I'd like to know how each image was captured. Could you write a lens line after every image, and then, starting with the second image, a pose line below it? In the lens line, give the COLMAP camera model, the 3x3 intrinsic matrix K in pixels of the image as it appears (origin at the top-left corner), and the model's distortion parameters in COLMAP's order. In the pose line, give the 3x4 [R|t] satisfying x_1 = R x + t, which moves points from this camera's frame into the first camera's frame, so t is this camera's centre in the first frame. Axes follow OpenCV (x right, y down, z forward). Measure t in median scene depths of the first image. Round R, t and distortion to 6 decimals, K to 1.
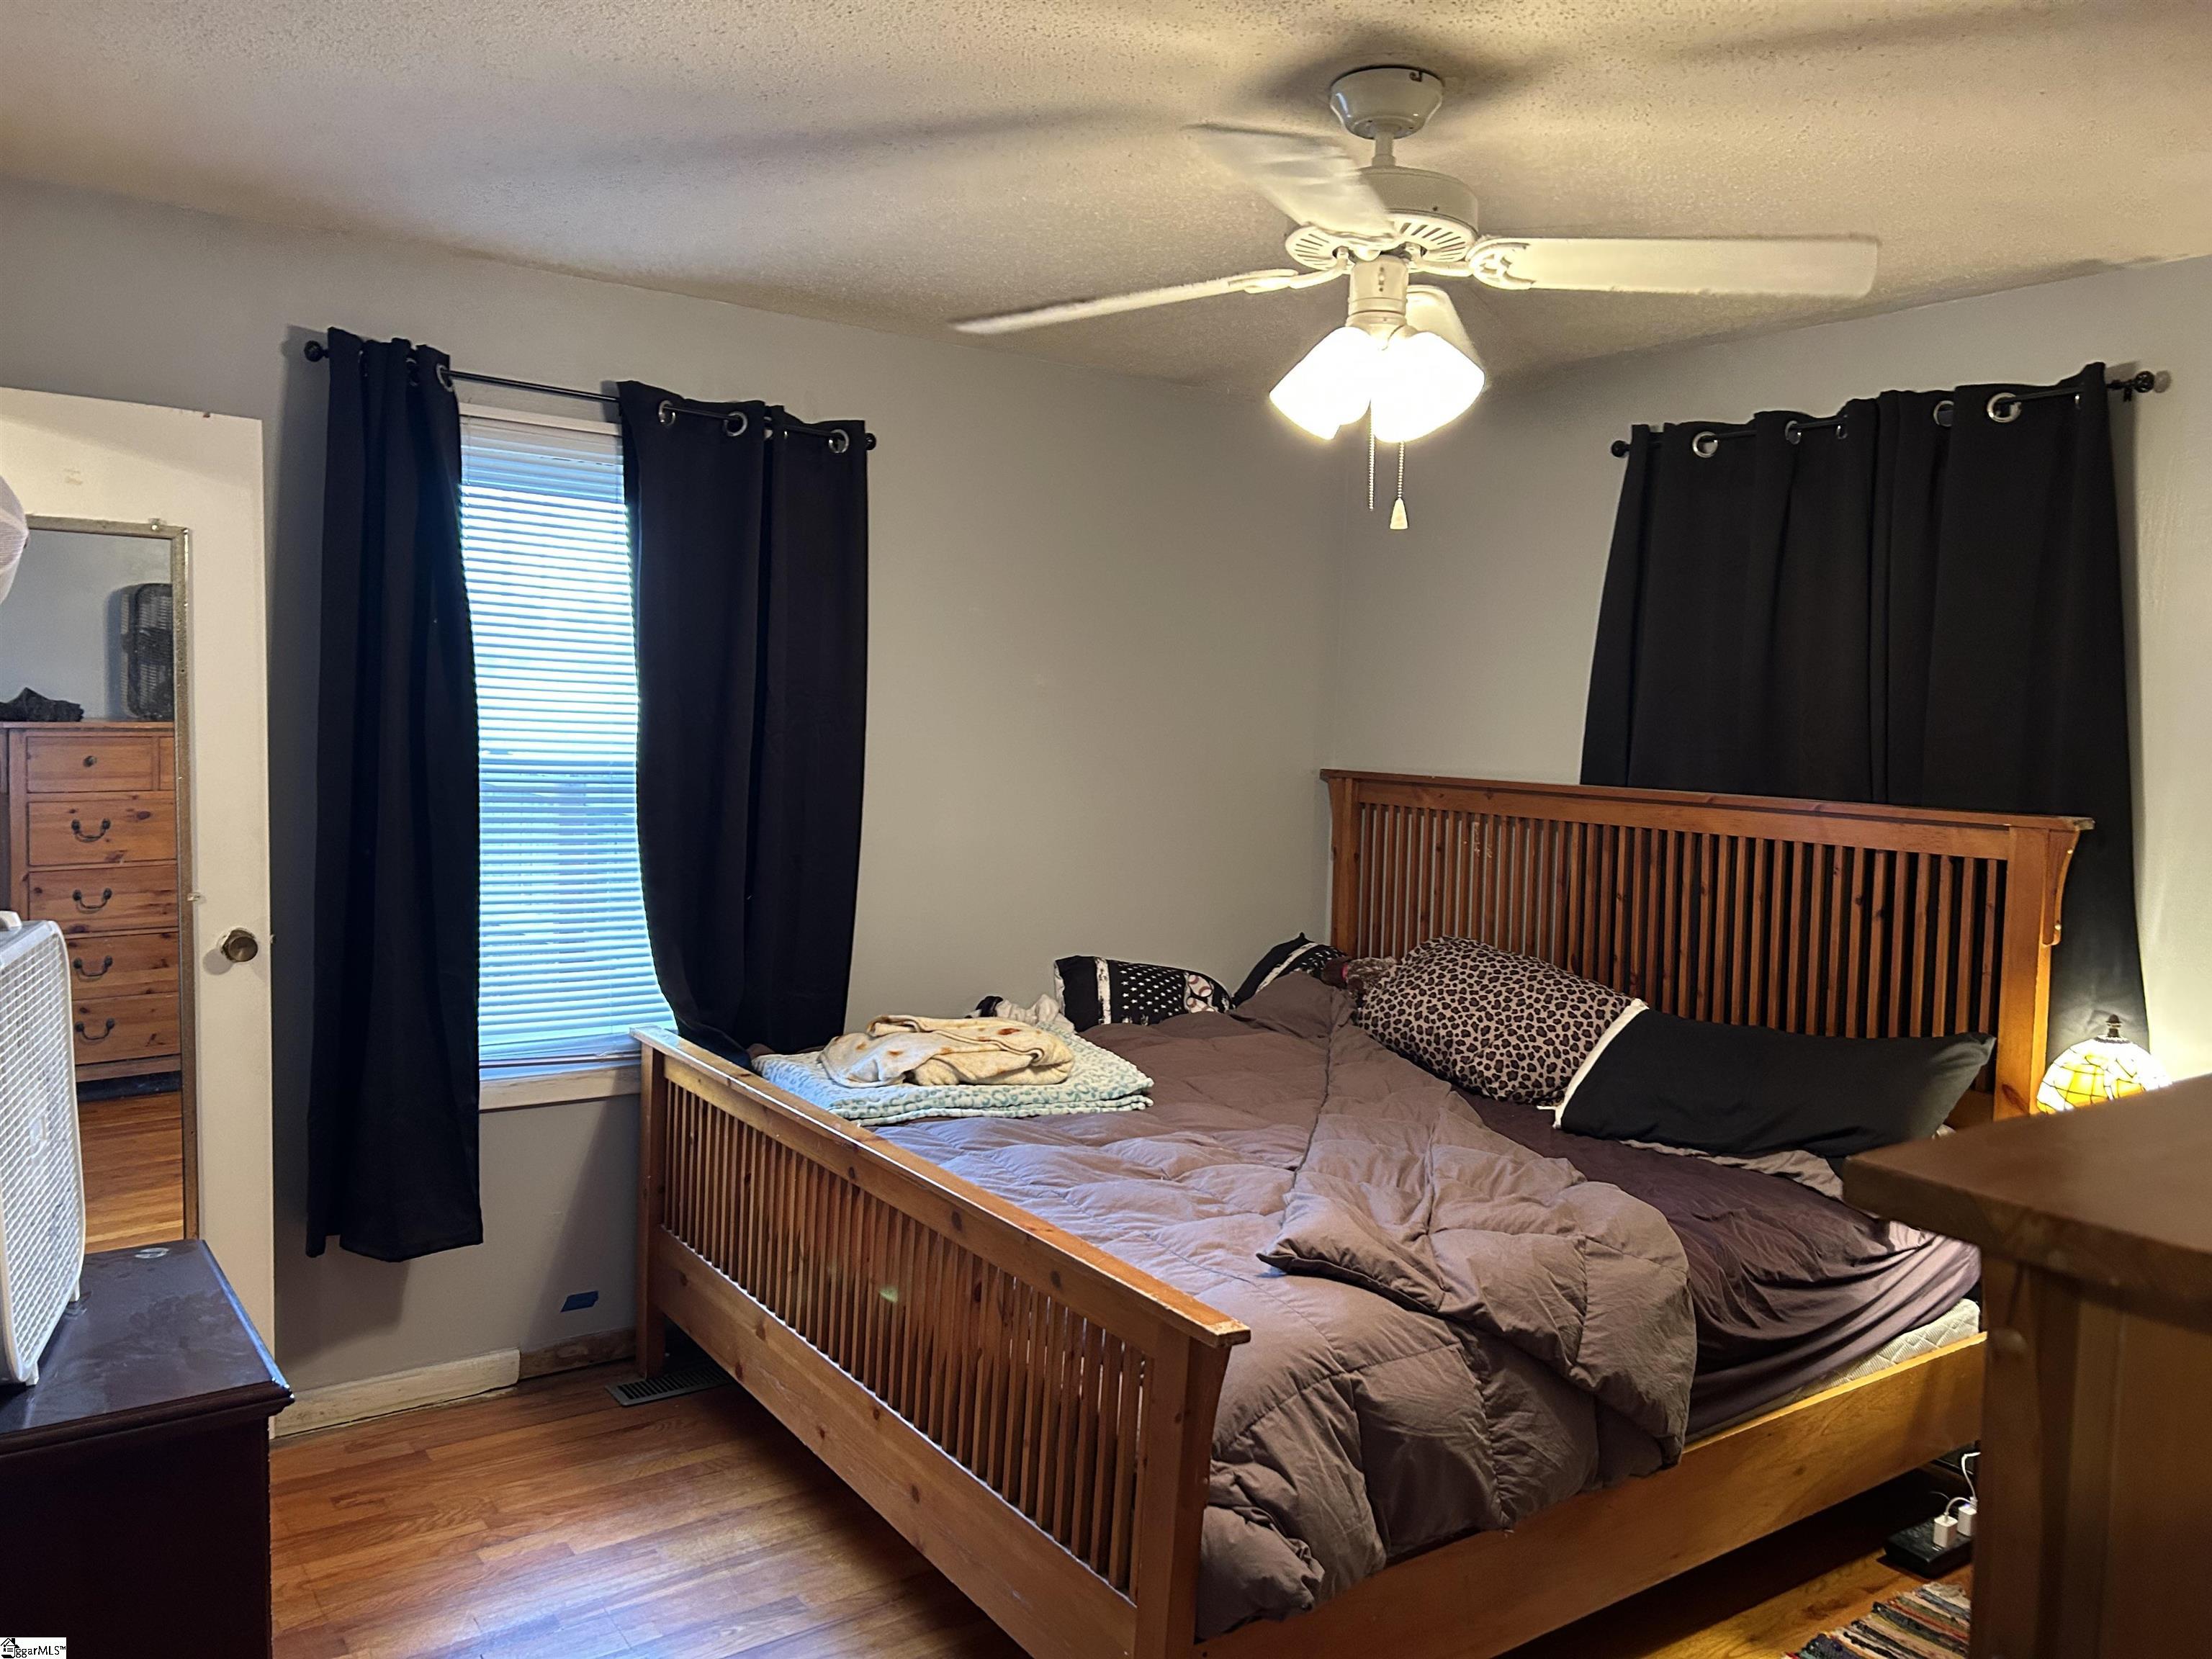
lens RADIAL K [[1657.5, 0, 1109.4], [0, 1657.5, 821.4], [0, 0, 1]] dist [0.076442, -0.100923]
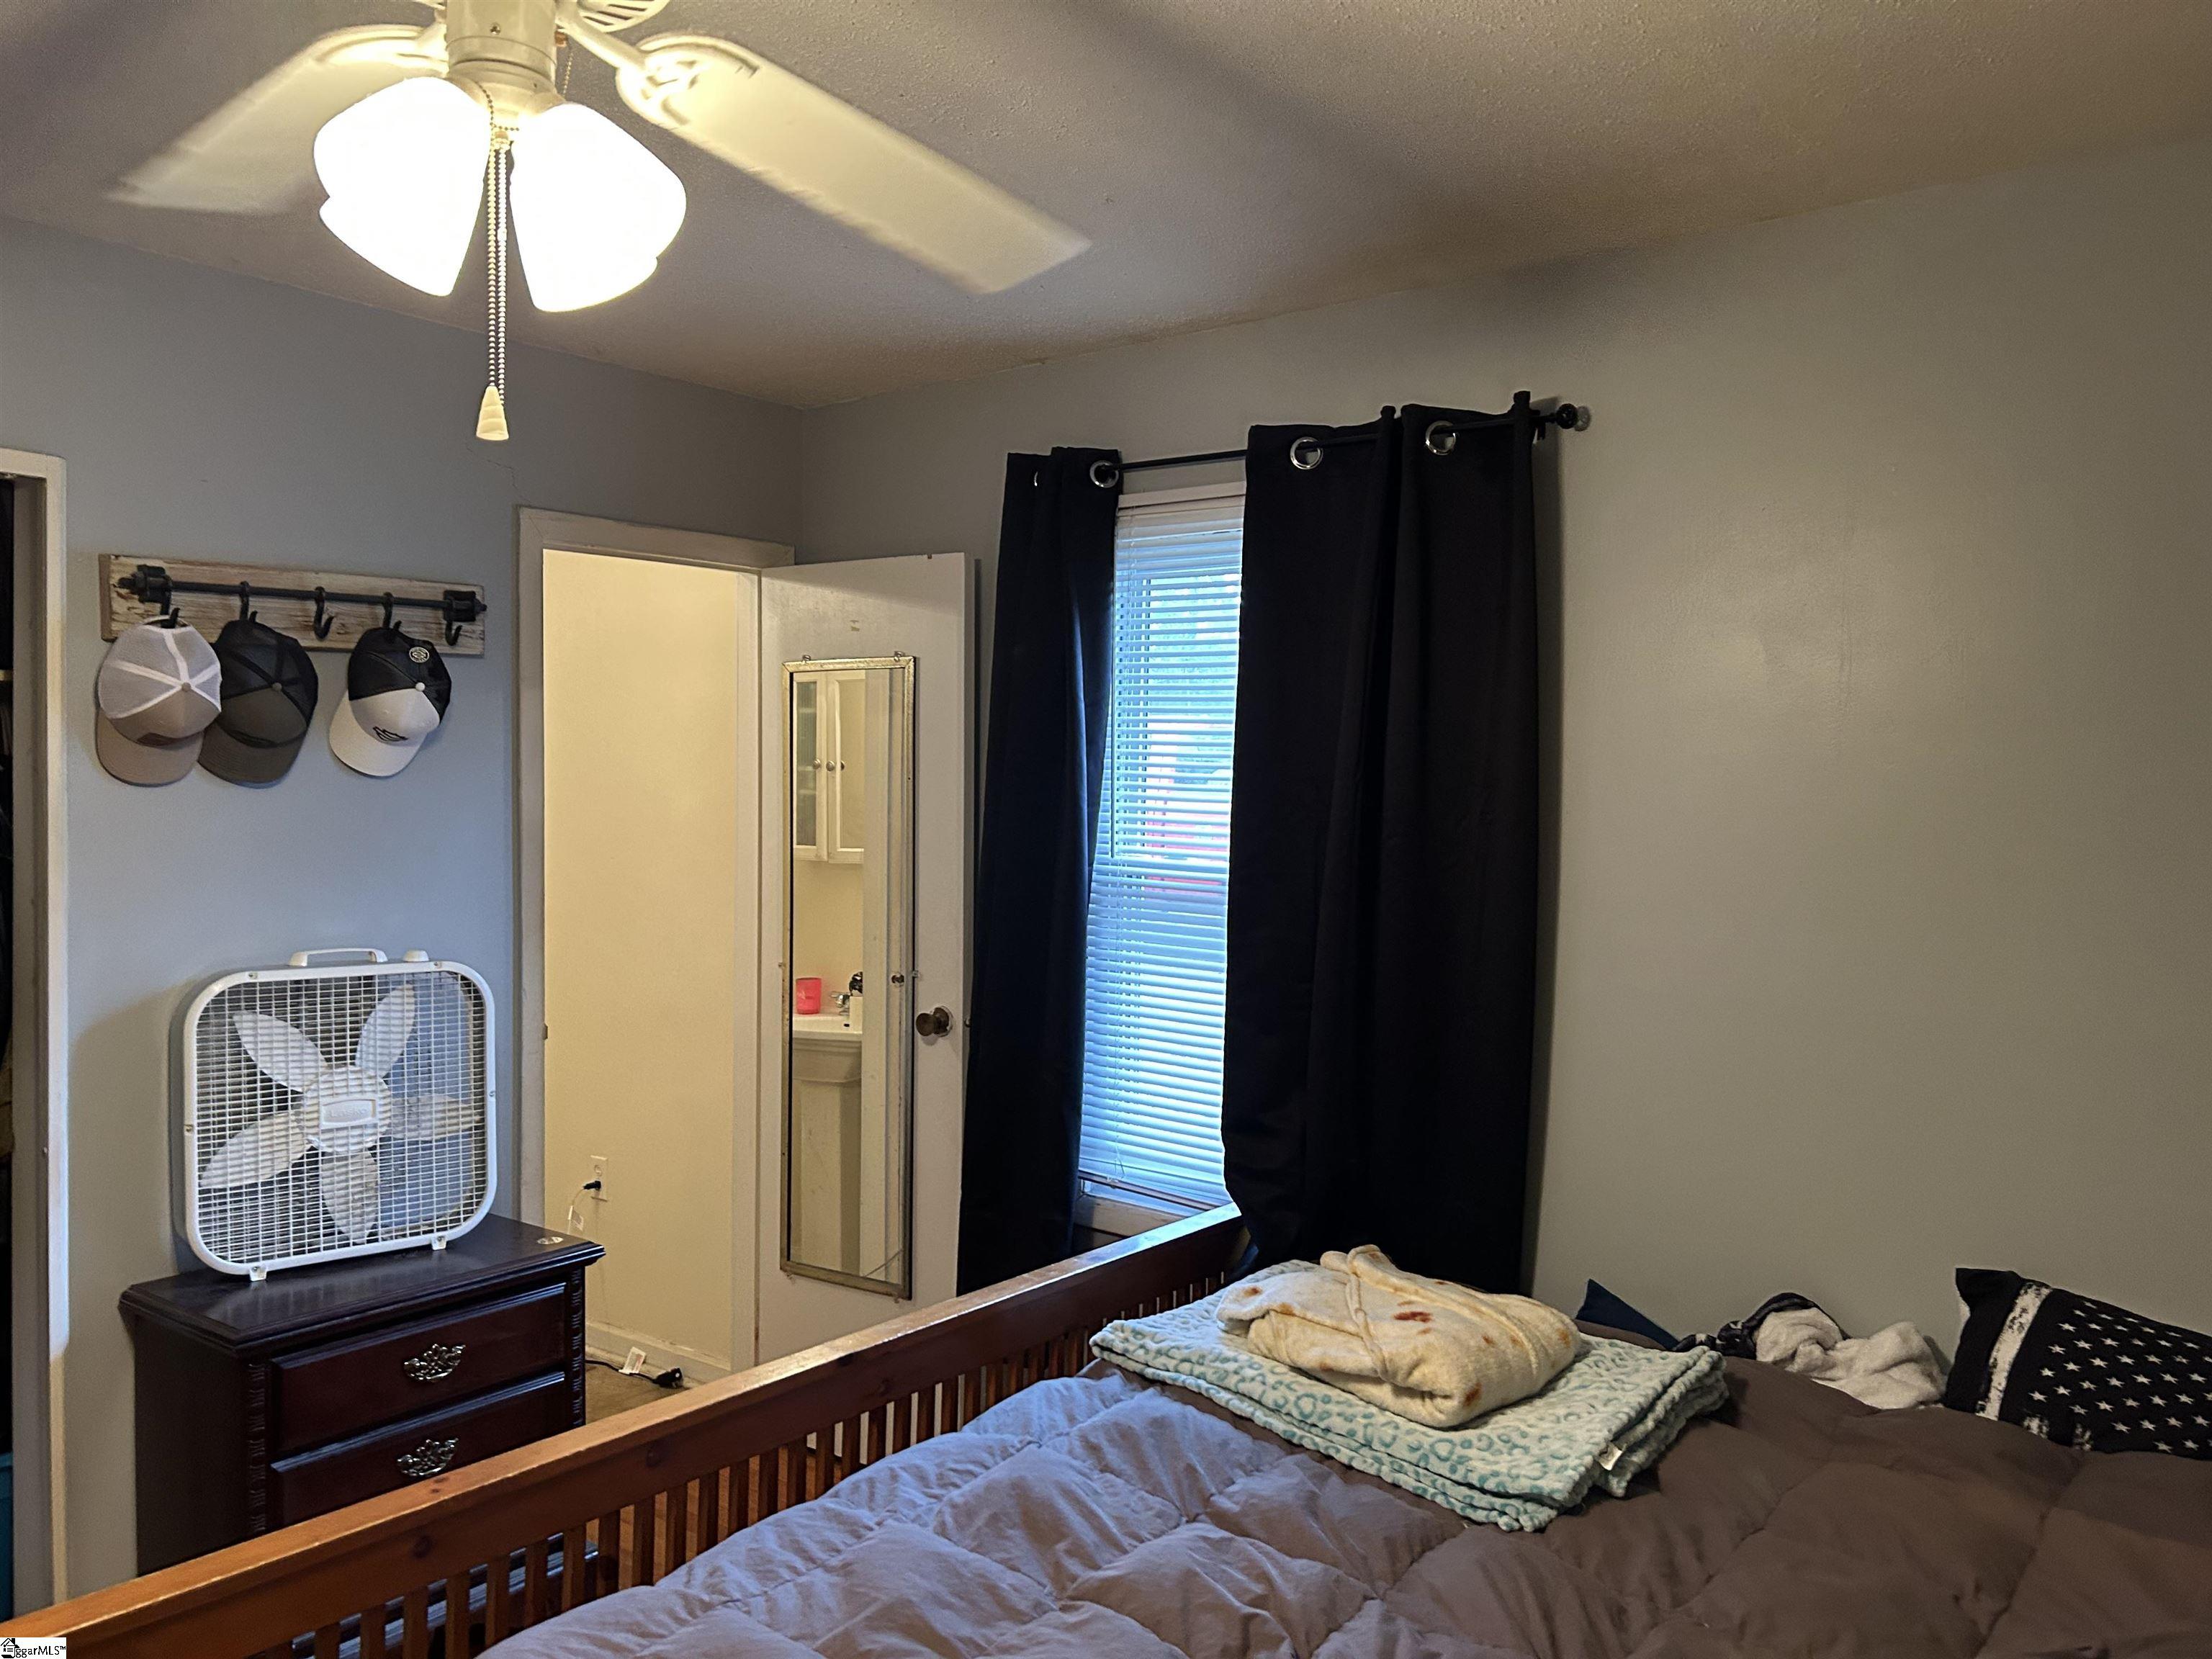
lens RADIAL K [[1657.5, 0, 1109.4], [0, 1657.5, 821.4], [0, 0, 1]] dist [0.076442, -0.100923]
pose [[0.293582, -0.005284, -0.955919, 0.461682], [-0.072358, 0.996993, -0.027734, -0.029602], [0.953192, 0.077310, 0.292317, 0.637293]]
